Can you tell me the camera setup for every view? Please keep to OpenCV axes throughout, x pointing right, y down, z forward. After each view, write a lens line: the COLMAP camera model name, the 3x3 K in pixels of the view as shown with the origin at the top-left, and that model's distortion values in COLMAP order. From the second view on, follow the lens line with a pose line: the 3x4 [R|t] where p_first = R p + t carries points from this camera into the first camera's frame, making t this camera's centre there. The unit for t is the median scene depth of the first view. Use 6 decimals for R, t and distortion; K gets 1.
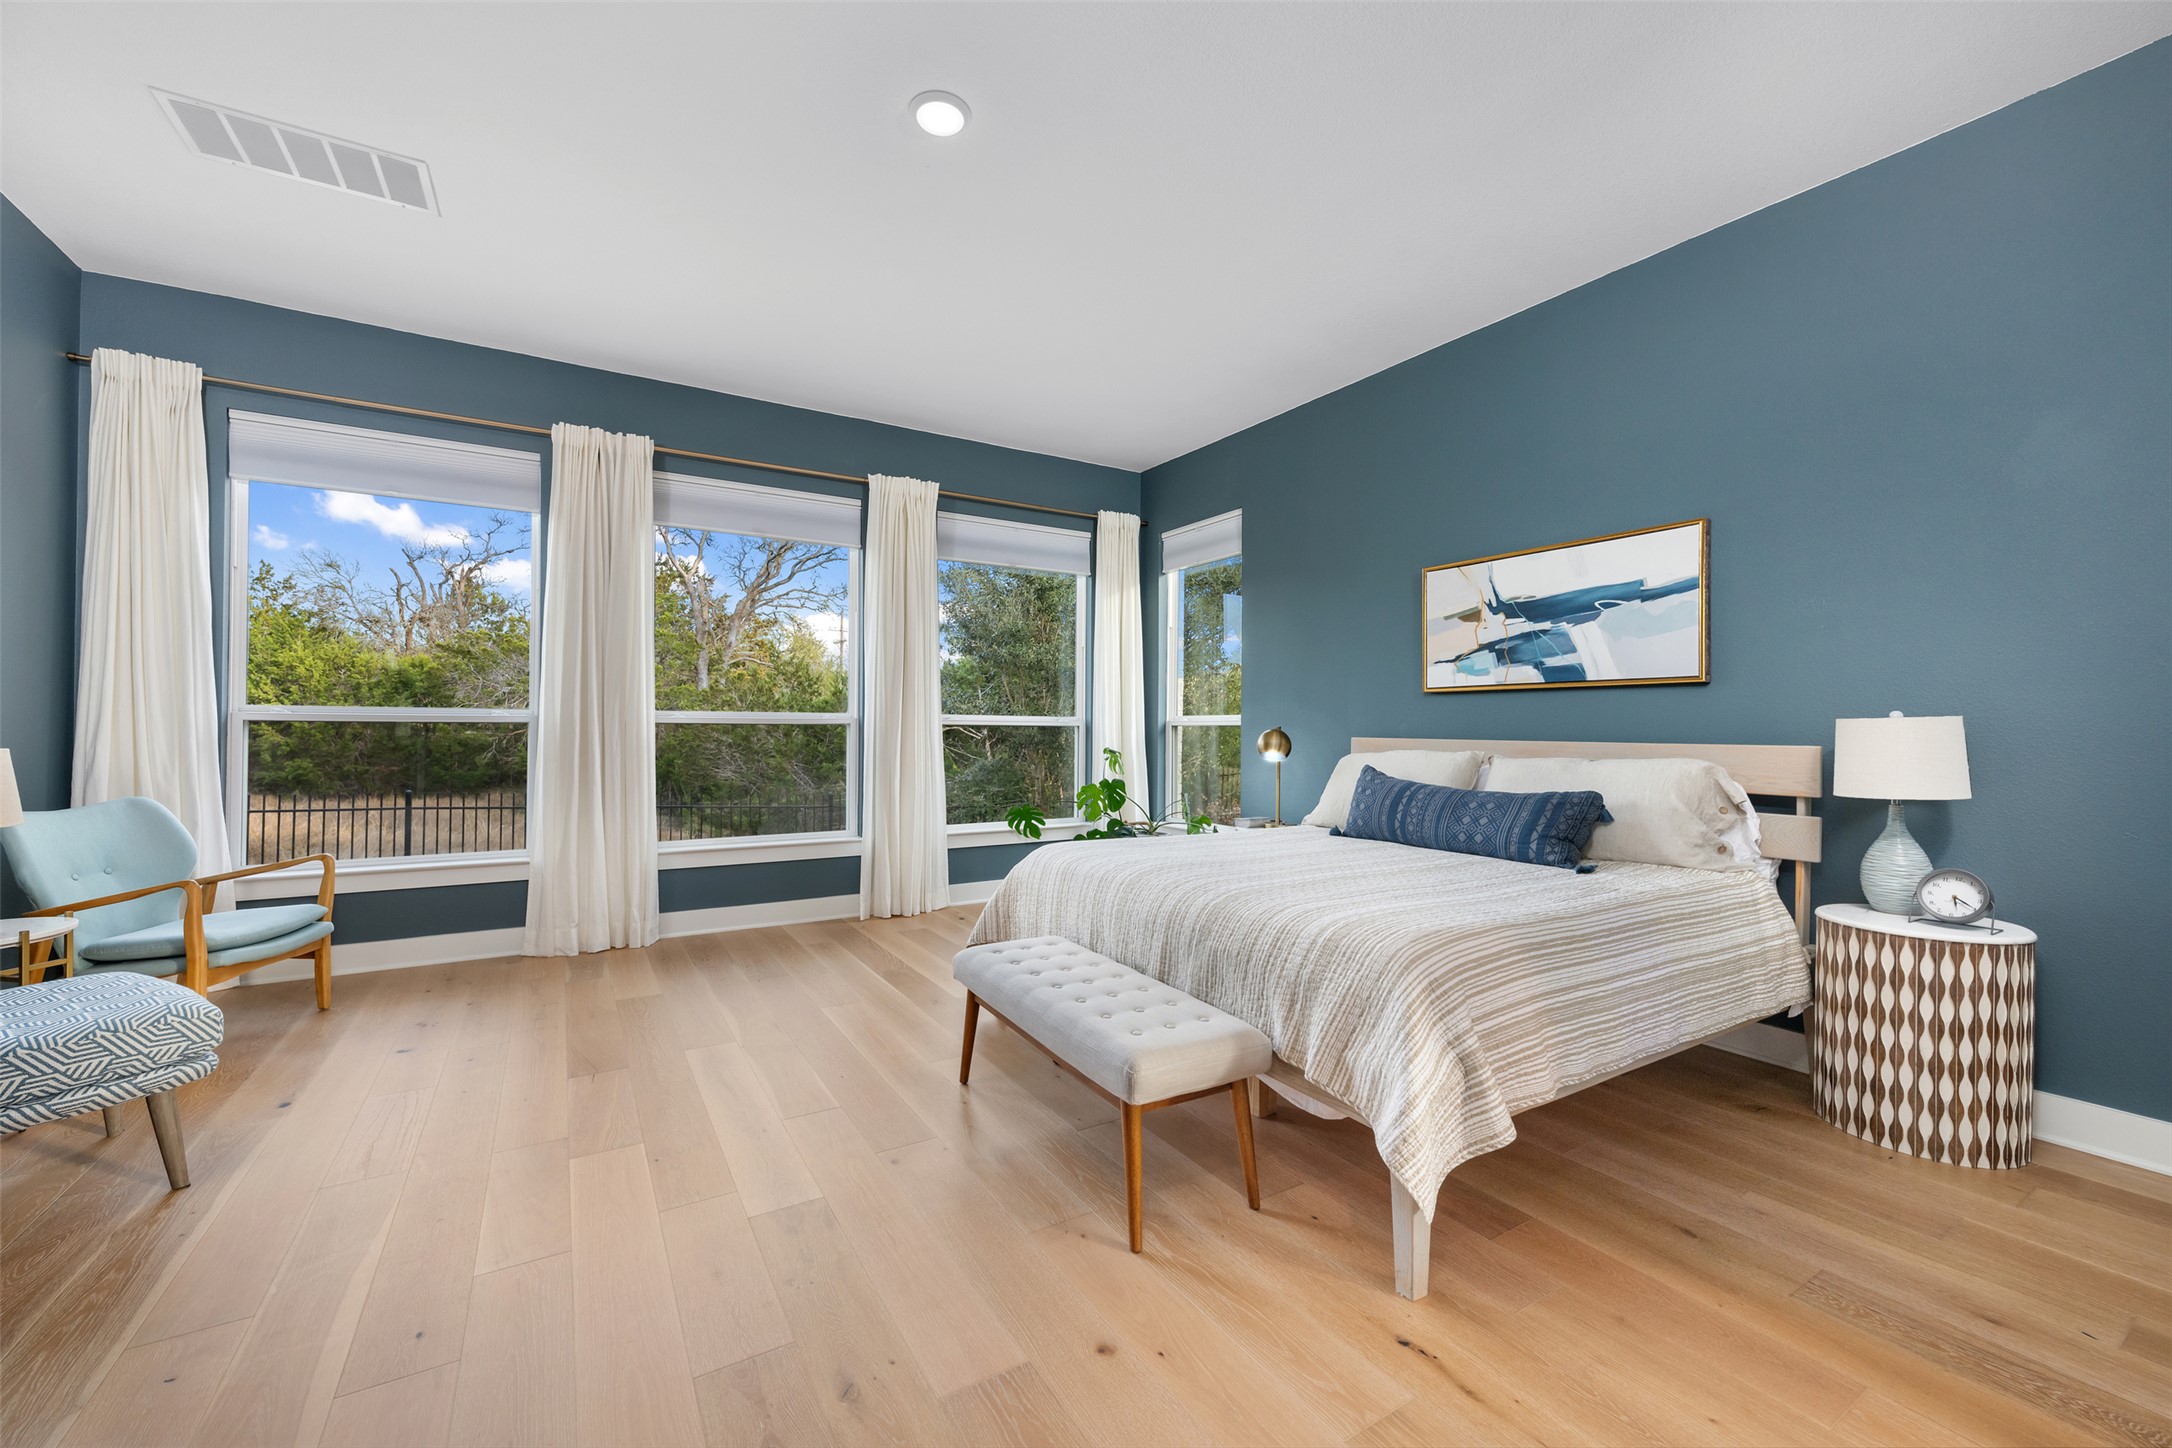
lens RADIAL K [[857.1, 0, 1086.0], [0, 857.1, 724.0], [0, 0, 1]] dist [-0.002328, 0.000133]
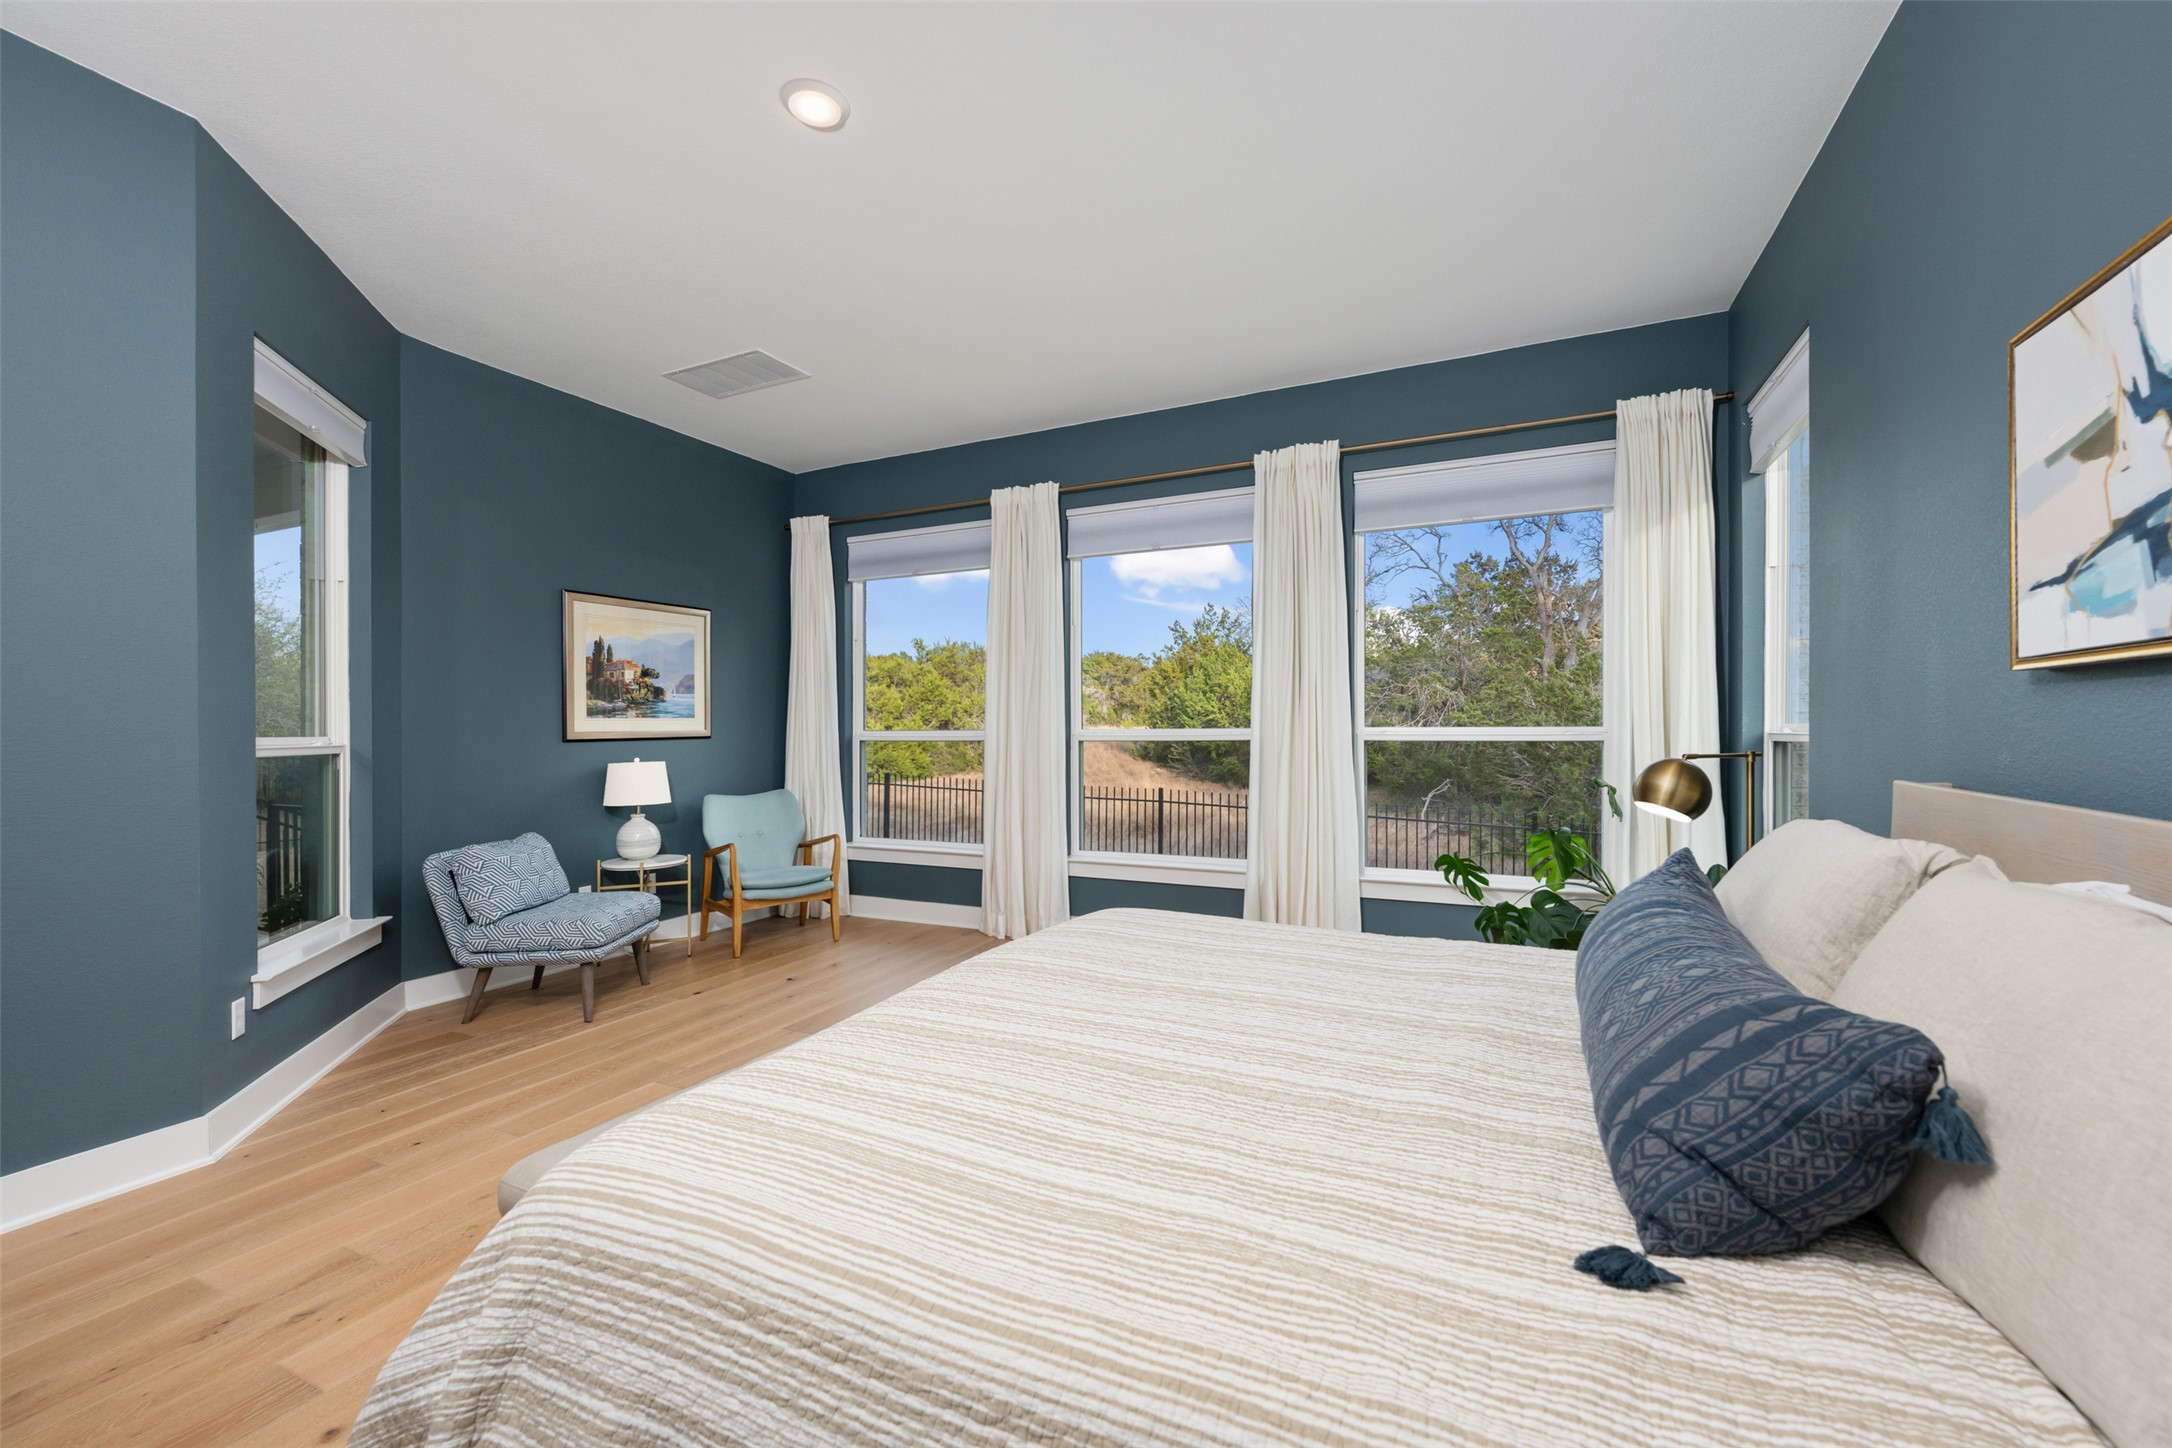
lens RADIAL K [[879.5, 0, 1084.3], [0, 879.5, 732.9], [0, 0, 1]] dist [-0.001317, 0.000073]
pose [[0.545520, -0.004381, -0.838086, 0.533423], [0.012706, 0.999915, 0.003044, -0.017086], [0.838001, -0.012309, 0.545529, 0.484024]]
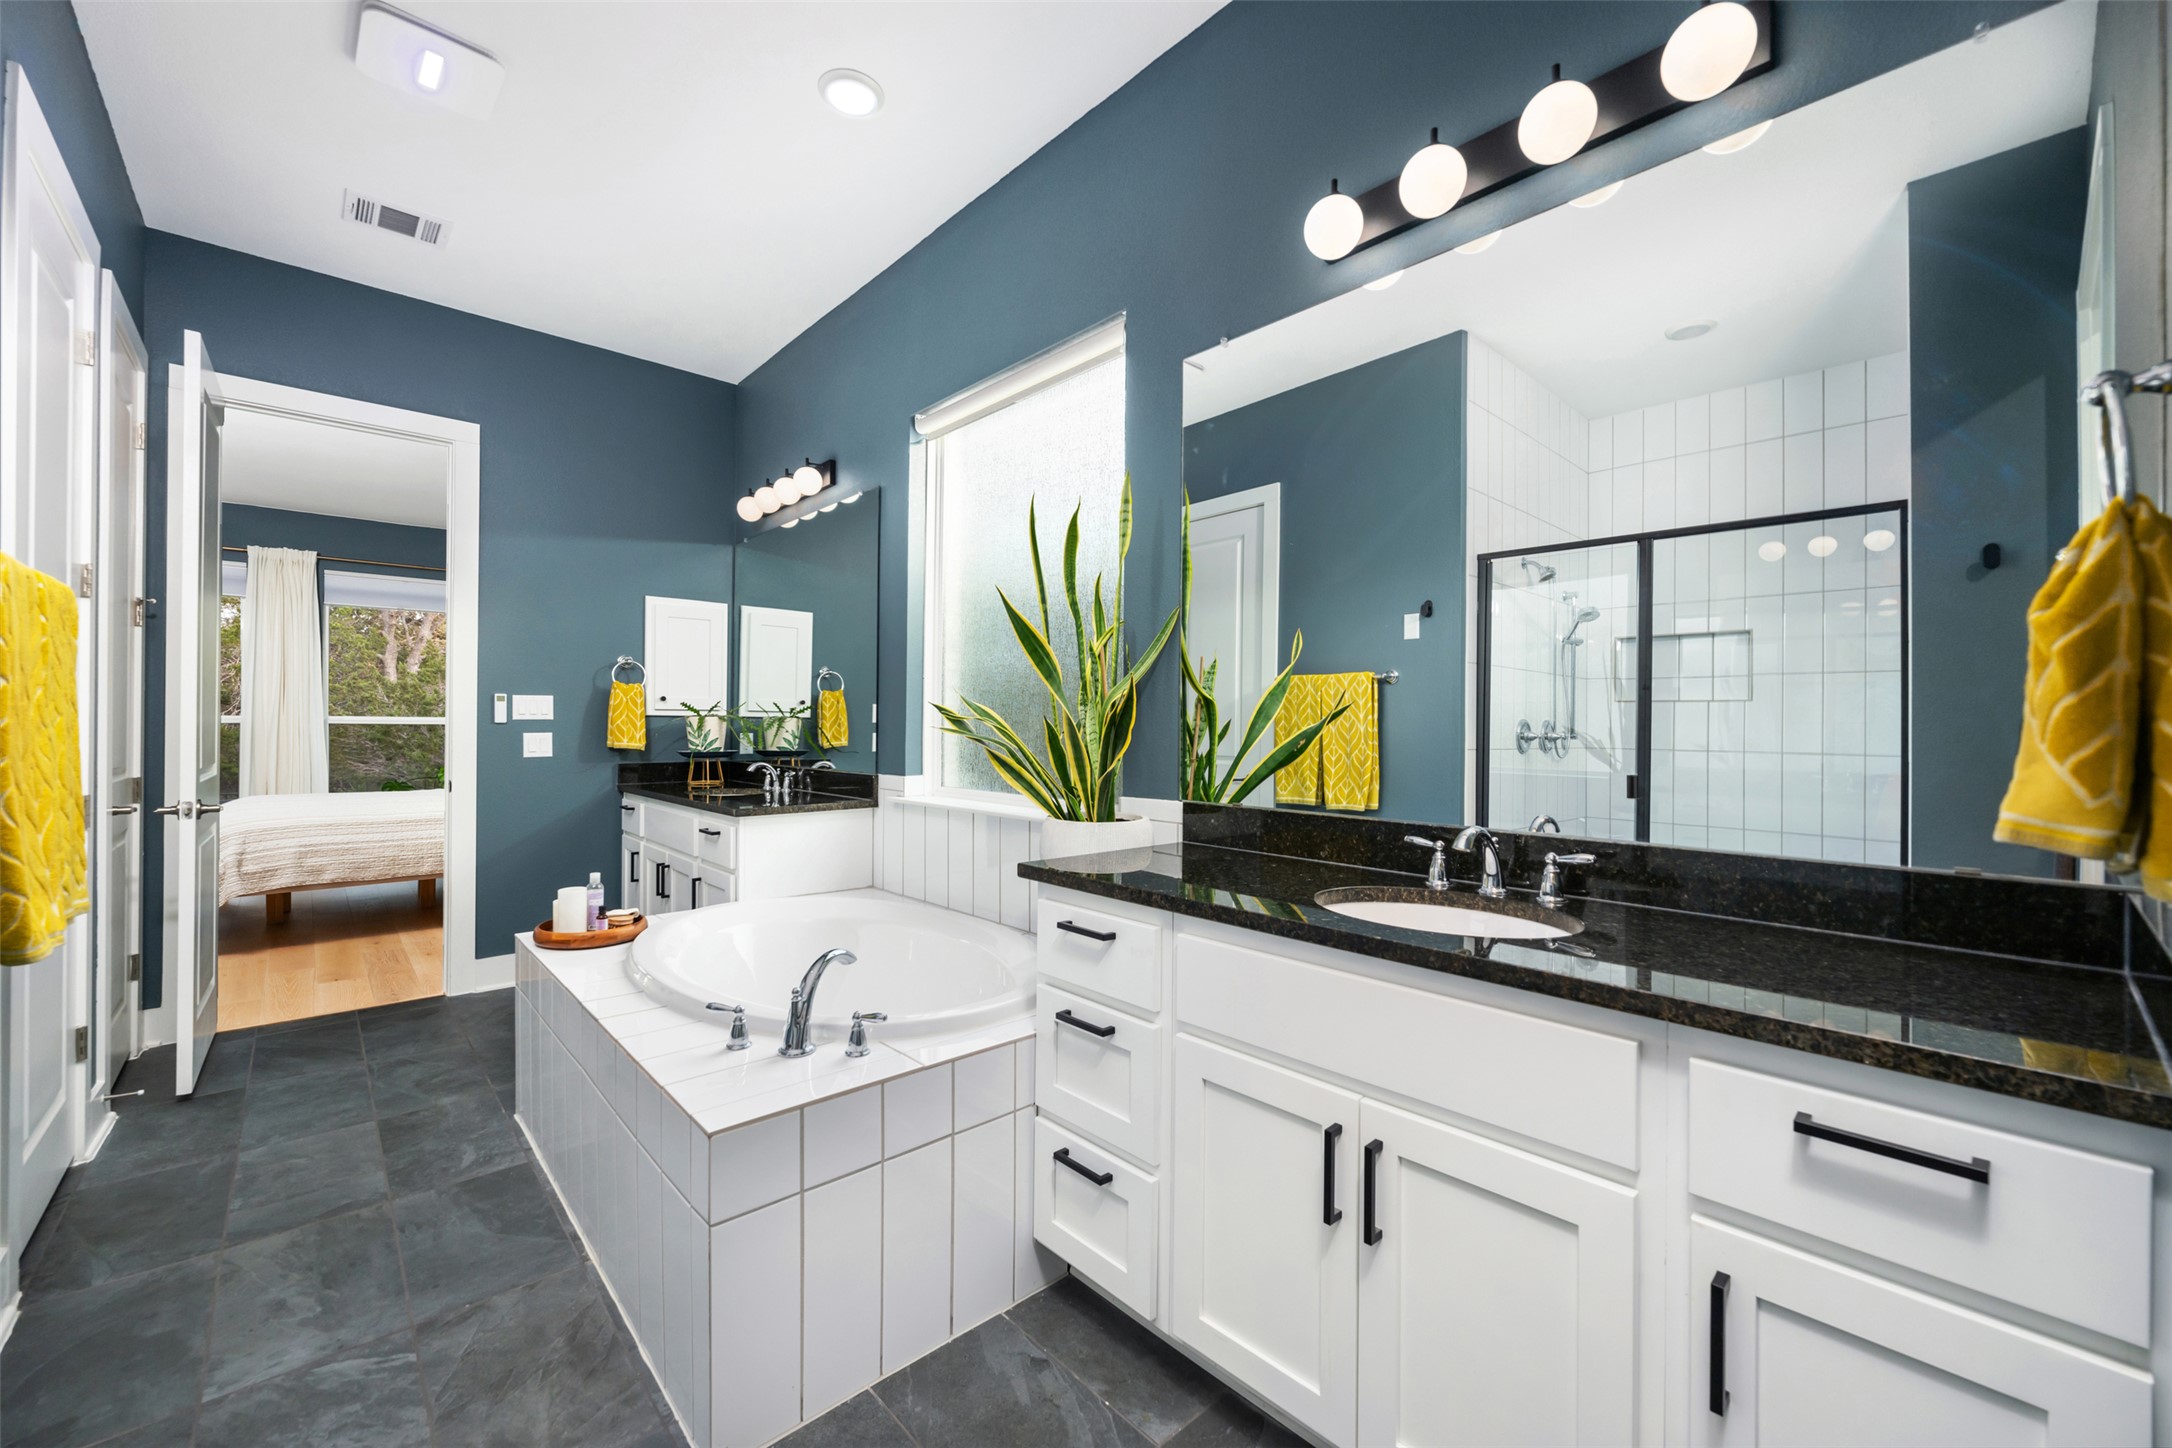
lens RADIAL K [[857.1, 0, 1086.0], [0, 857.1, 724.0], [0, 0, 1]] dist [-0.002328, 0.000133]
pose [[0.981859, -0.001738, 0.189603, 1.101549], [0.000281, 0.999970, 0.007709, -0.013111], [-0.189611, -0.007516, 0.981831, -0.846904]]
